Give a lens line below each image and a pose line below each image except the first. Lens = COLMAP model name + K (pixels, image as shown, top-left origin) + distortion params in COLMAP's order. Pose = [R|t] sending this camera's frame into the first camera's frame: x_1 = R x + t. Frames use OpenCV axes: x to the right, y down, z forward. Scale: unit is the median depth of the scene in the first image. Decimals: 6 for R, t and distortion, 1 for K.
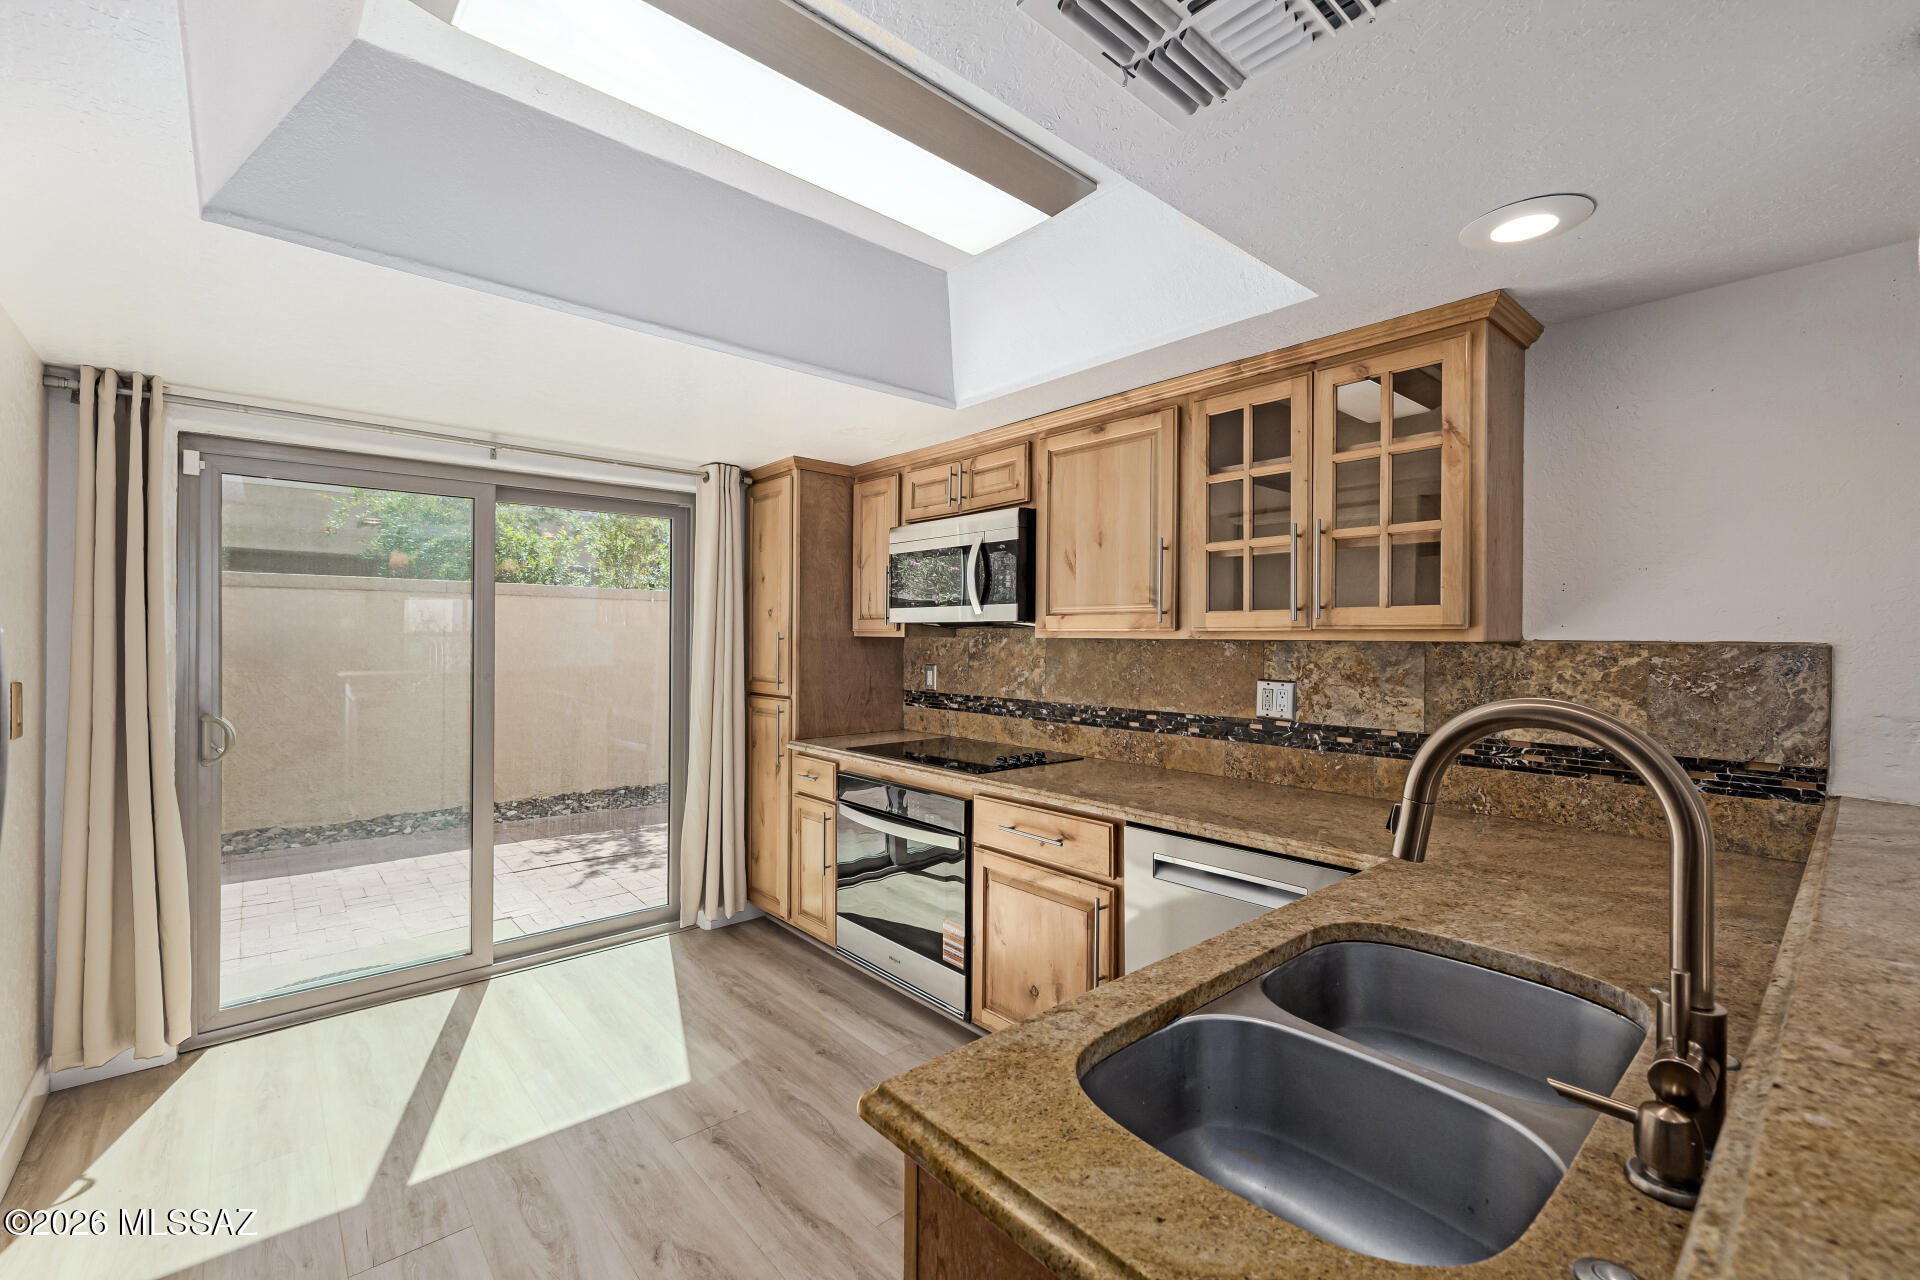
lens RADIAL K [[830.2, 0, 960.0], [0, 830.2, 640.0], [0, 0, 1]] dist [0.002768, -0.000004]
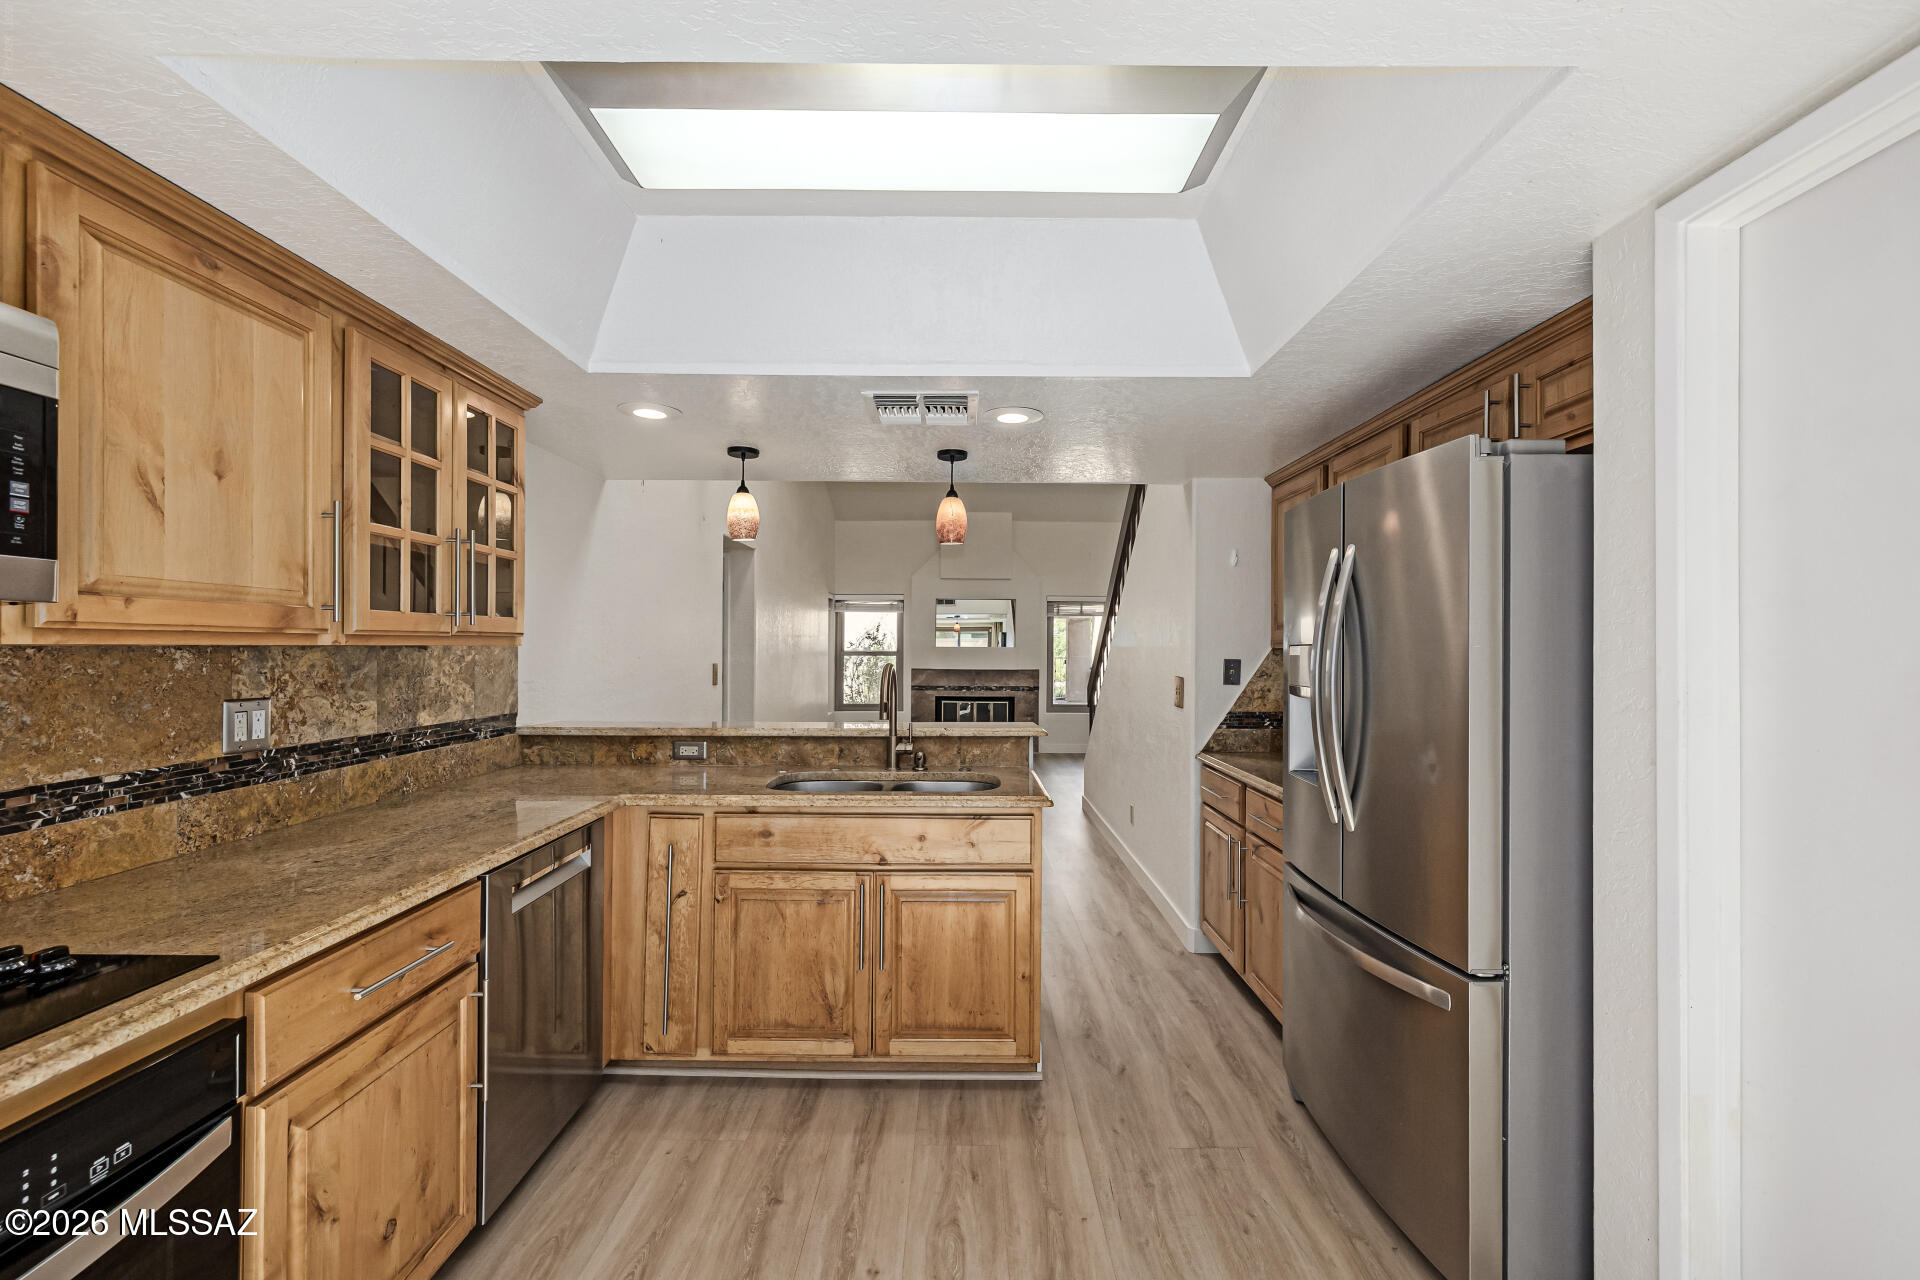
lens RADIAL K [[830.6, 0, 953.7], [0, 830.6, 643.8], [0, 0, 1]] dist [-0.000425, -0.000289]
pose [[-0.750066, -0.010847, 0.661274, -0.554052], [-0.010527, 0.999935, 0.004461, -0.010549], [-0.661279, -0.003616, -0.750131, 1.068329]]
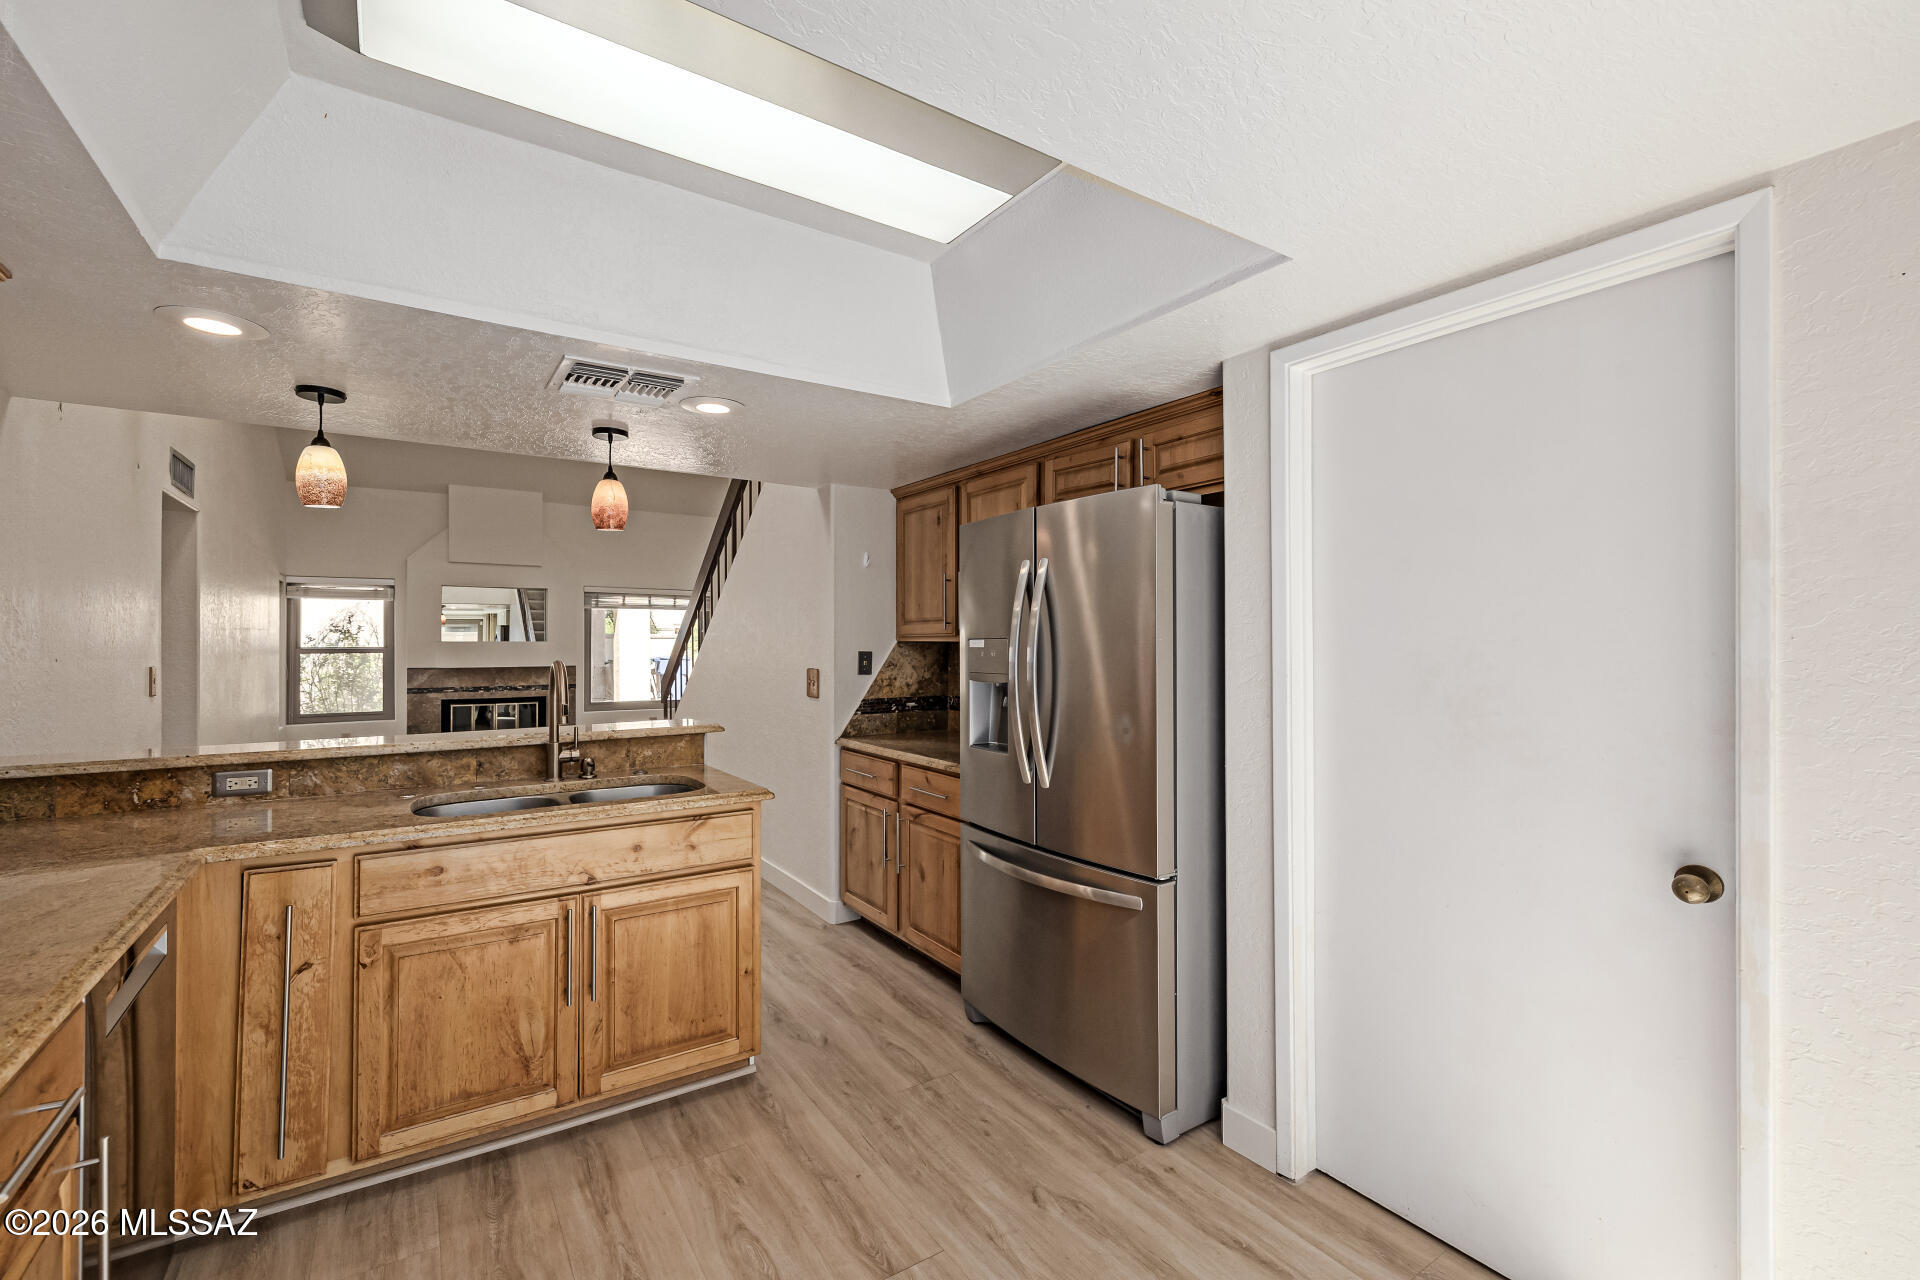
lens RADIAL K [[823.3, 0, 948.6], [0, 823.3, 637.1], [0, 0, 1]] dist [-0.000376, 0.000015]
pose [[-0.991178, -0.008145, 0.132285, -0.360656], [-0.008383, 0.999964, -0.001246, -0.009607], [-0.132270, -0.002344, -0.991211, 1.190865]]
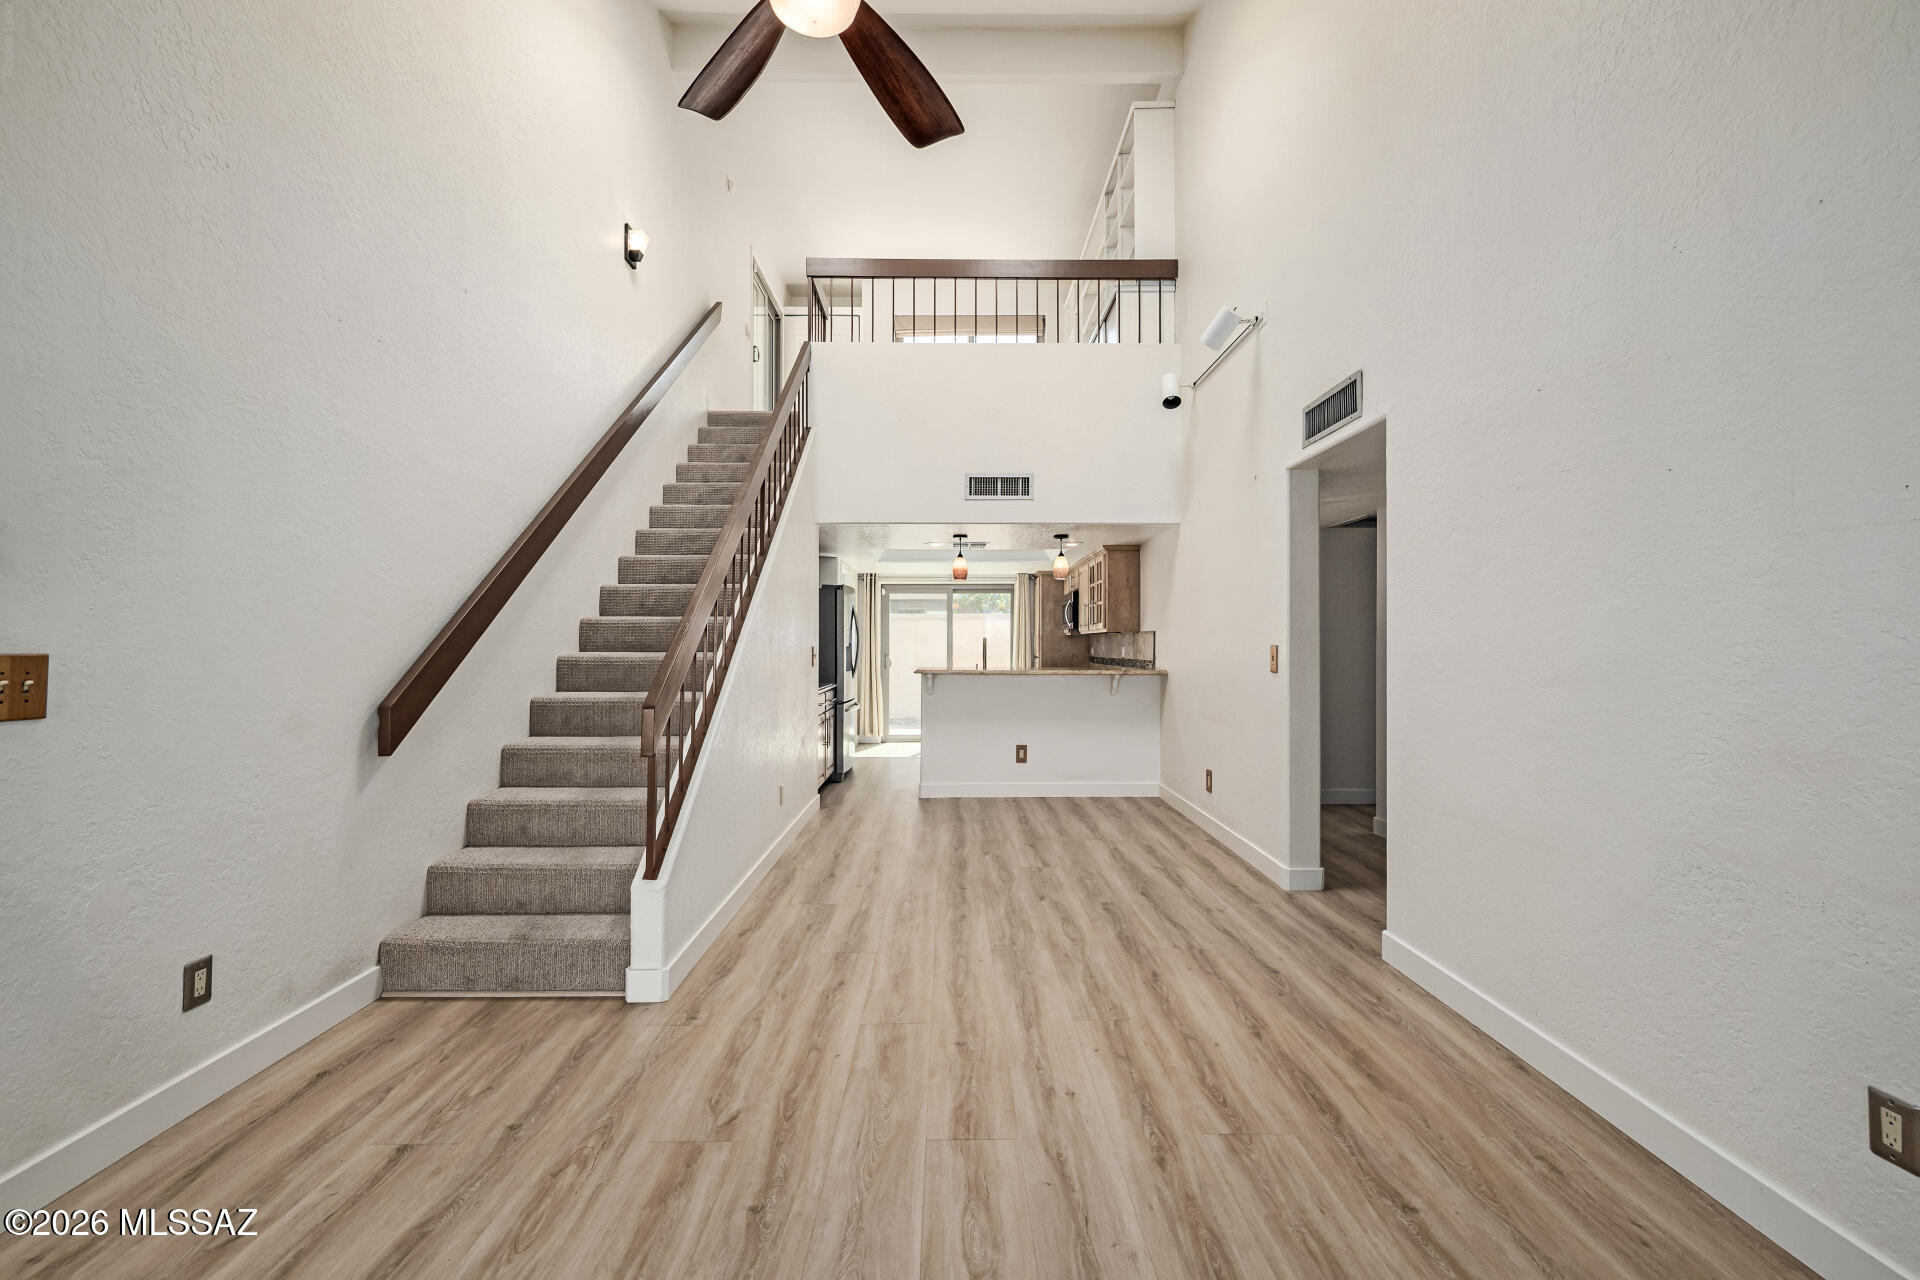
lens RADIAL K [[833.4, 0, 948.7], [0, 833.4, 640.9], [0, 0, 1]] dist [0.004745, 0.000208]
pose [[0.758888, -0.008438, -0.651166, 1.832113], [0.001066, 0.999931, -0.011714, 0.062762], [0.651220, 0.008195, 0.758845, -1.741776]]
